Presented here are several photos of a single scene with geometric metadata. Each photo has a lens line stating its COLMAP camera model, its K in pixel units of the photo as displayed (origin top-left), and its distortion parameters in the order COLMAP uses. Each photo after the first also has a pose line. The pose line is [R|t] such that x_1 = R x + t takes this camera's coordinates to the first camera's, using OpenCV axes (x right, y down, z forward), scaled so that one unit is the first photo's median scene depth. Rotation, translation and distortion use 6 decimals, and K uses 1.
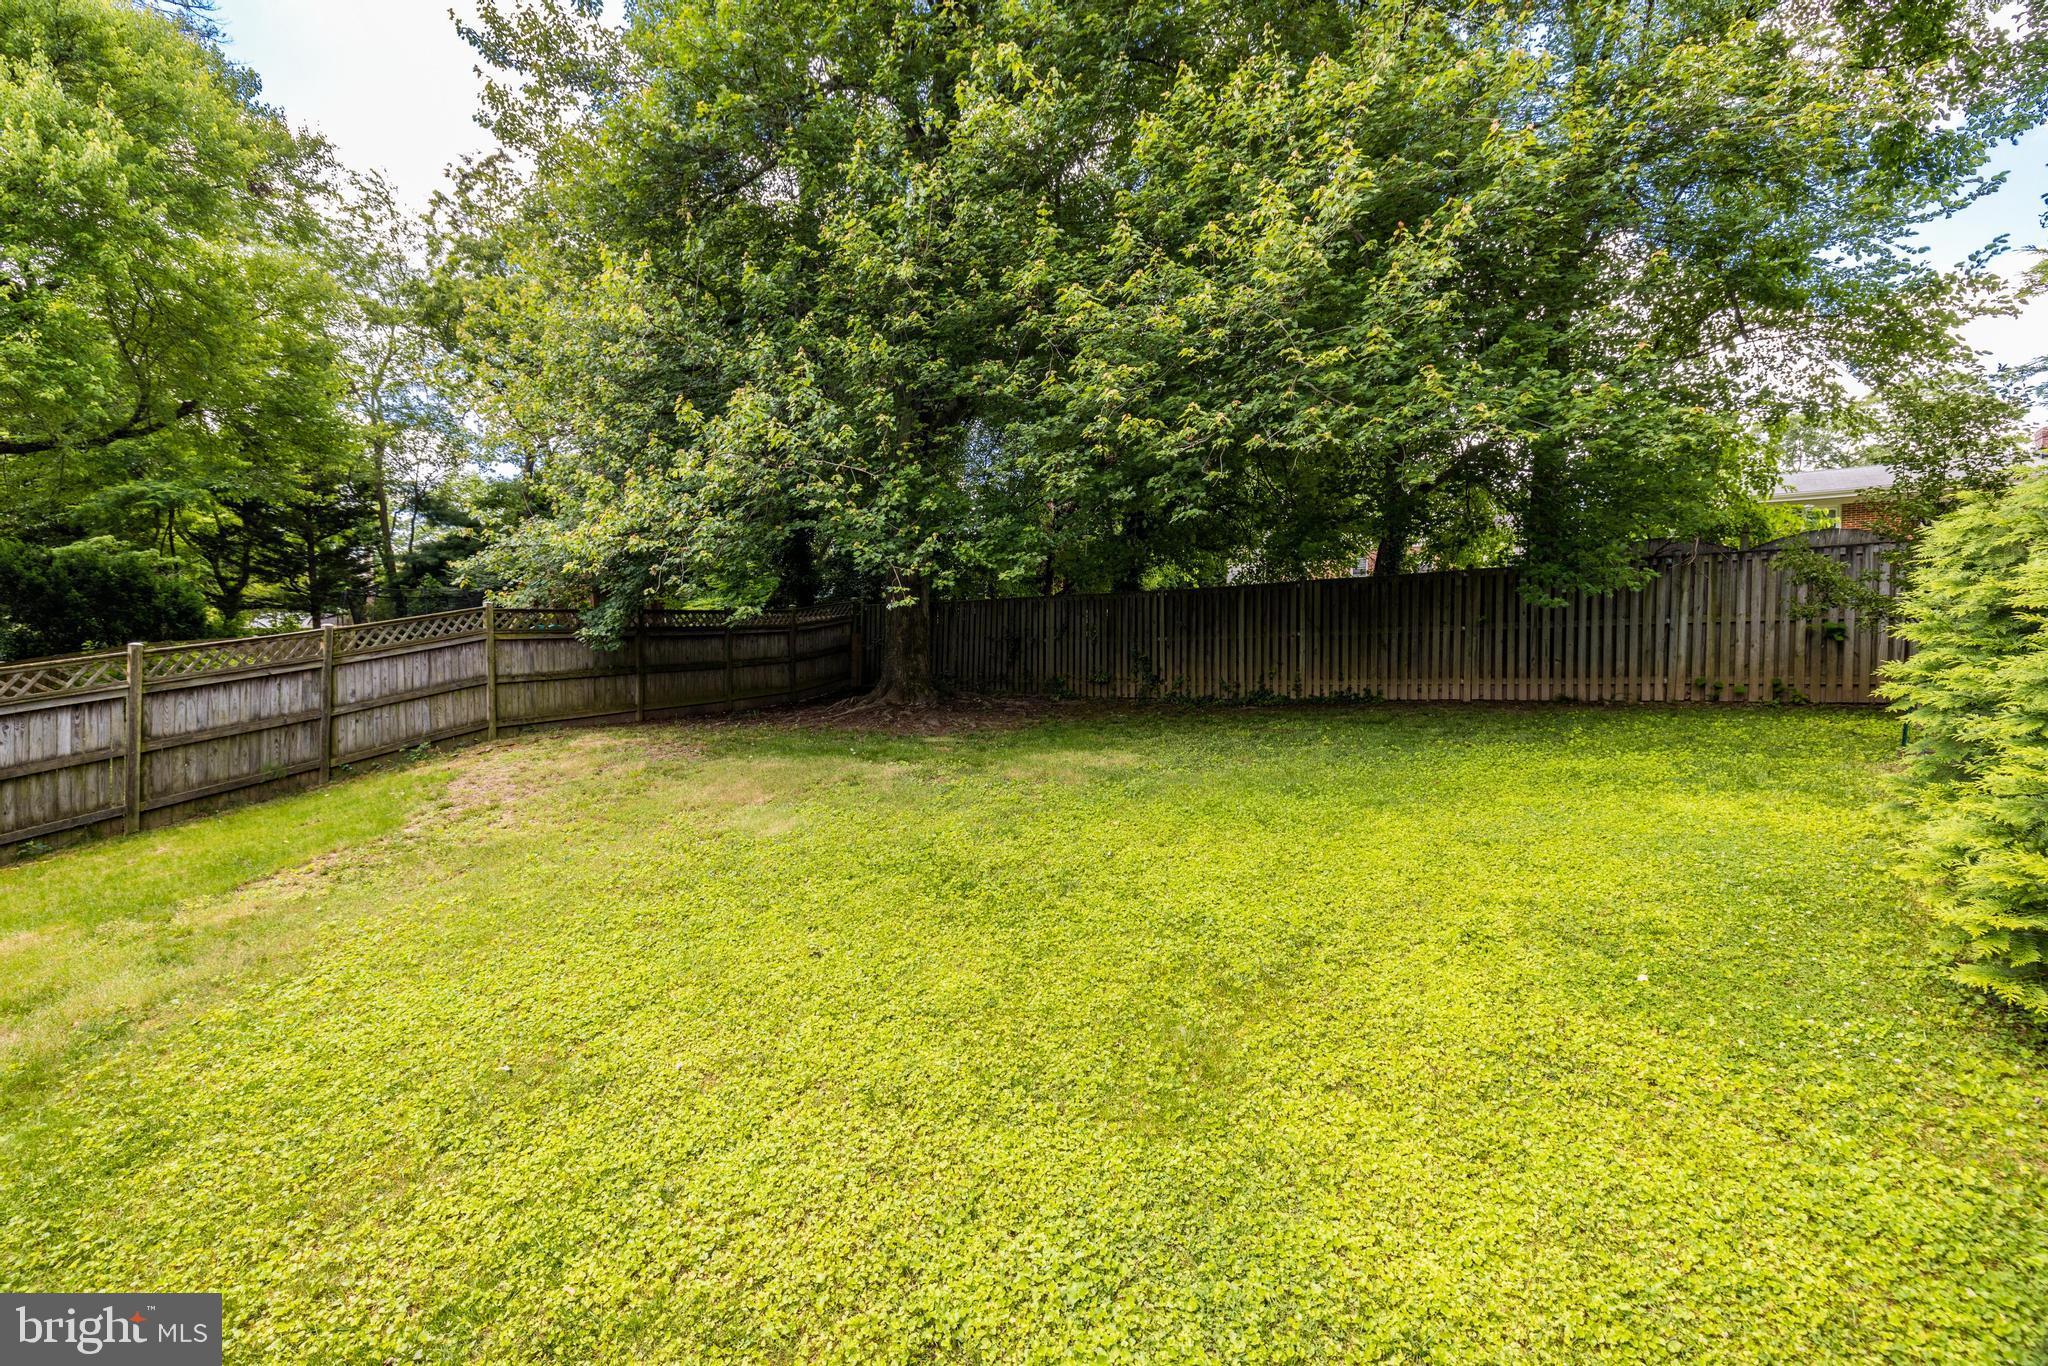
lens RADIAL K [[870.4, 0, 1026.1], [0, 870.4, 676.7], [0, 0, 1]] dist [0.016715, -0.000166]
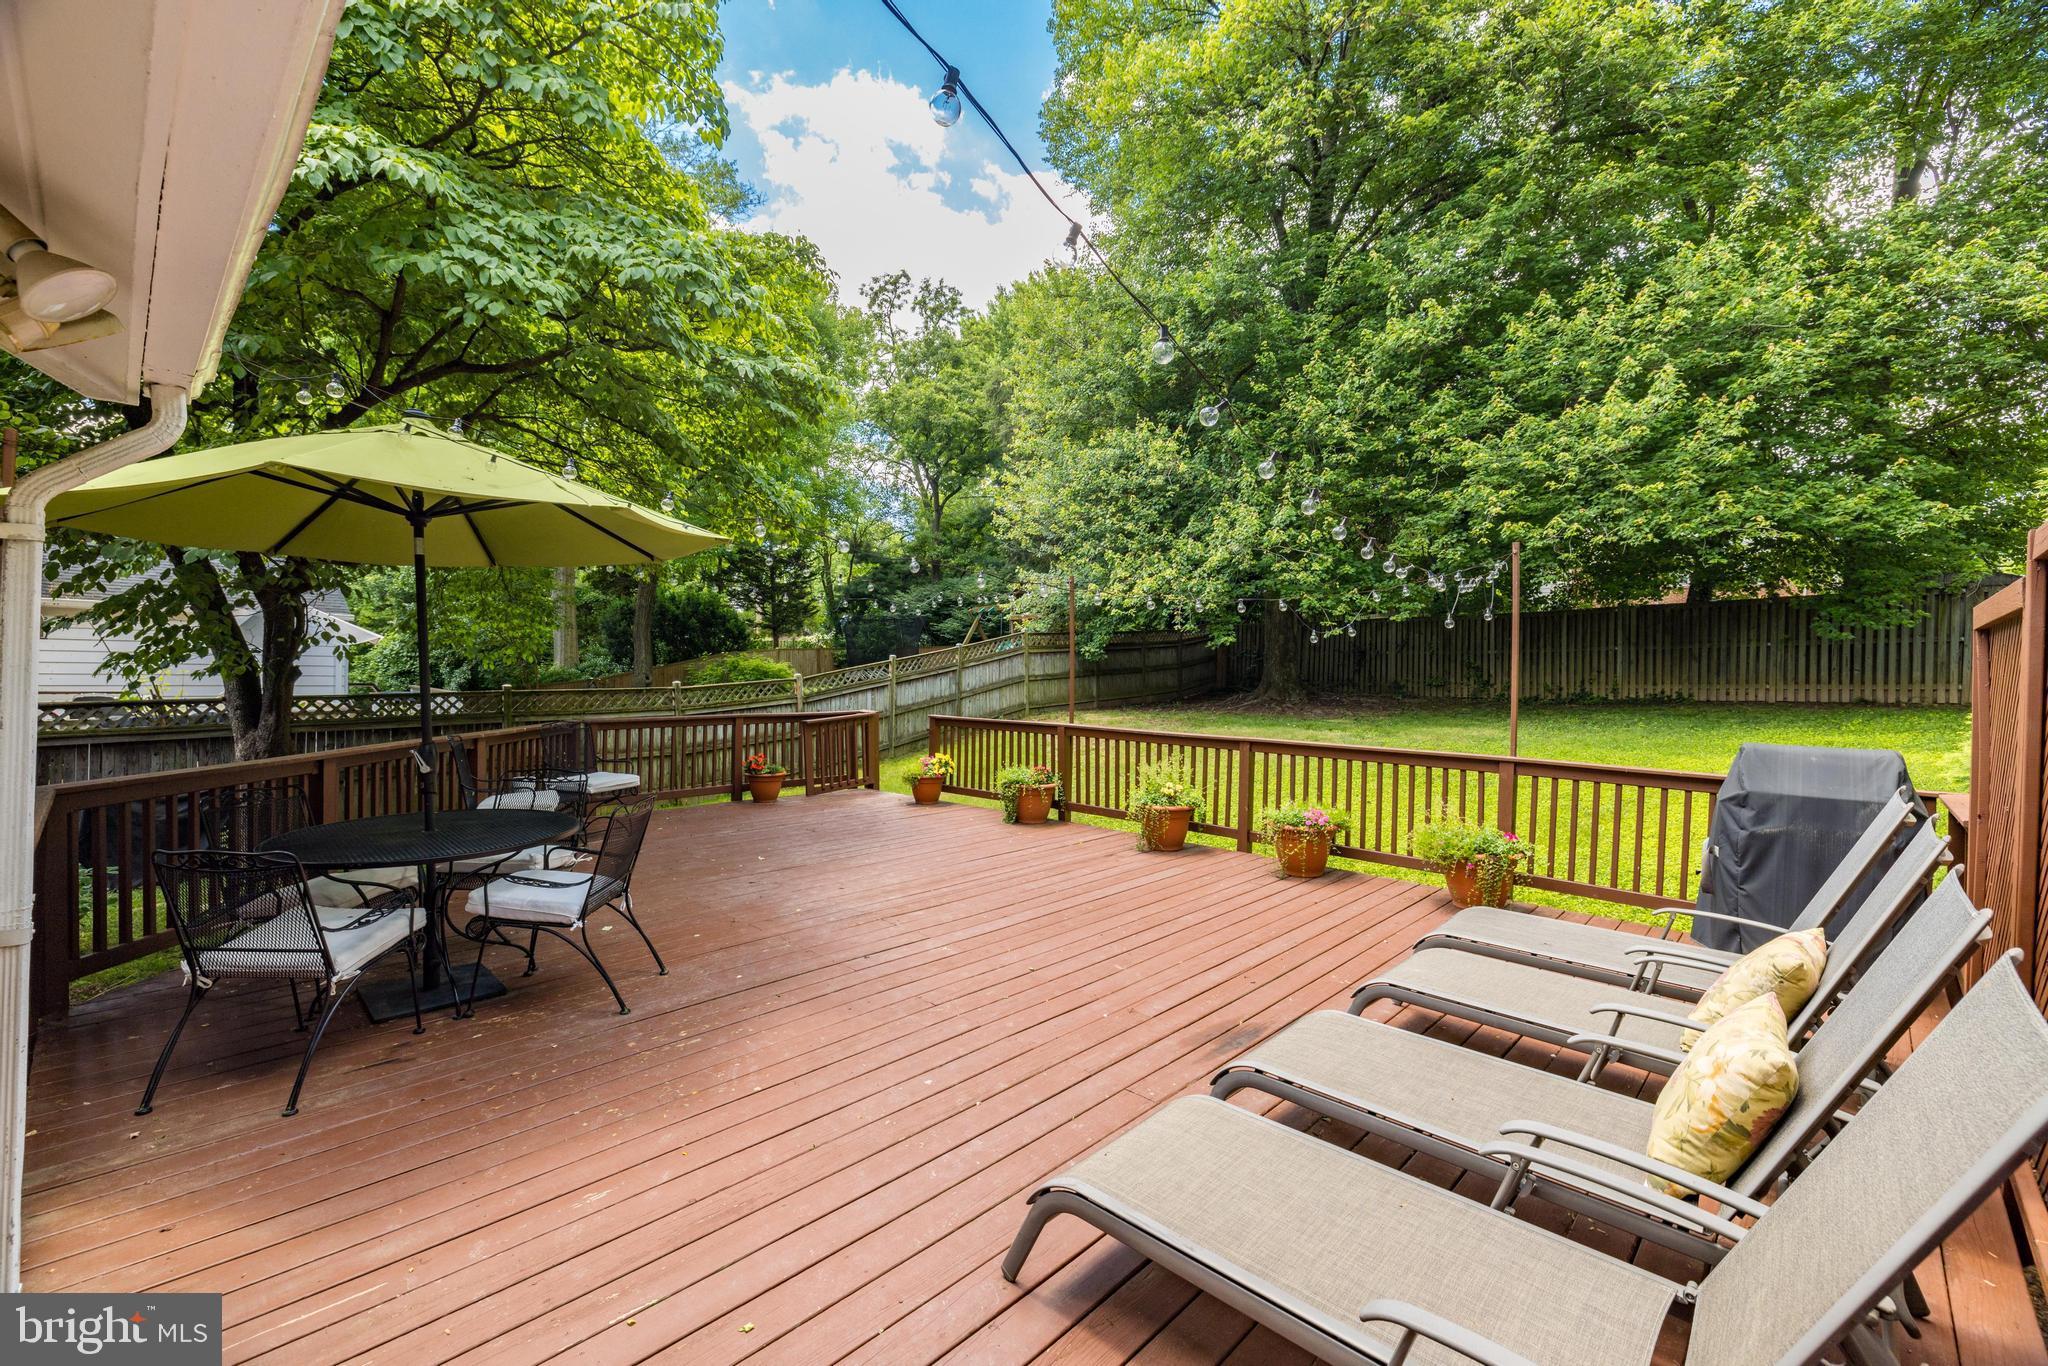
lens RADIAL K [[870.4, 0, 1020.4], [0, 870.4, 682.0], [0, 0, 1]] dist [0.016715, -0.000166]
pose [[0.961967, 0.010745, -0.272953, -0.209971], [-0.010252, 0.999942, 0.003231, 0.006090], [0.272972, -0.000309, 0.962022, -0.565769]]
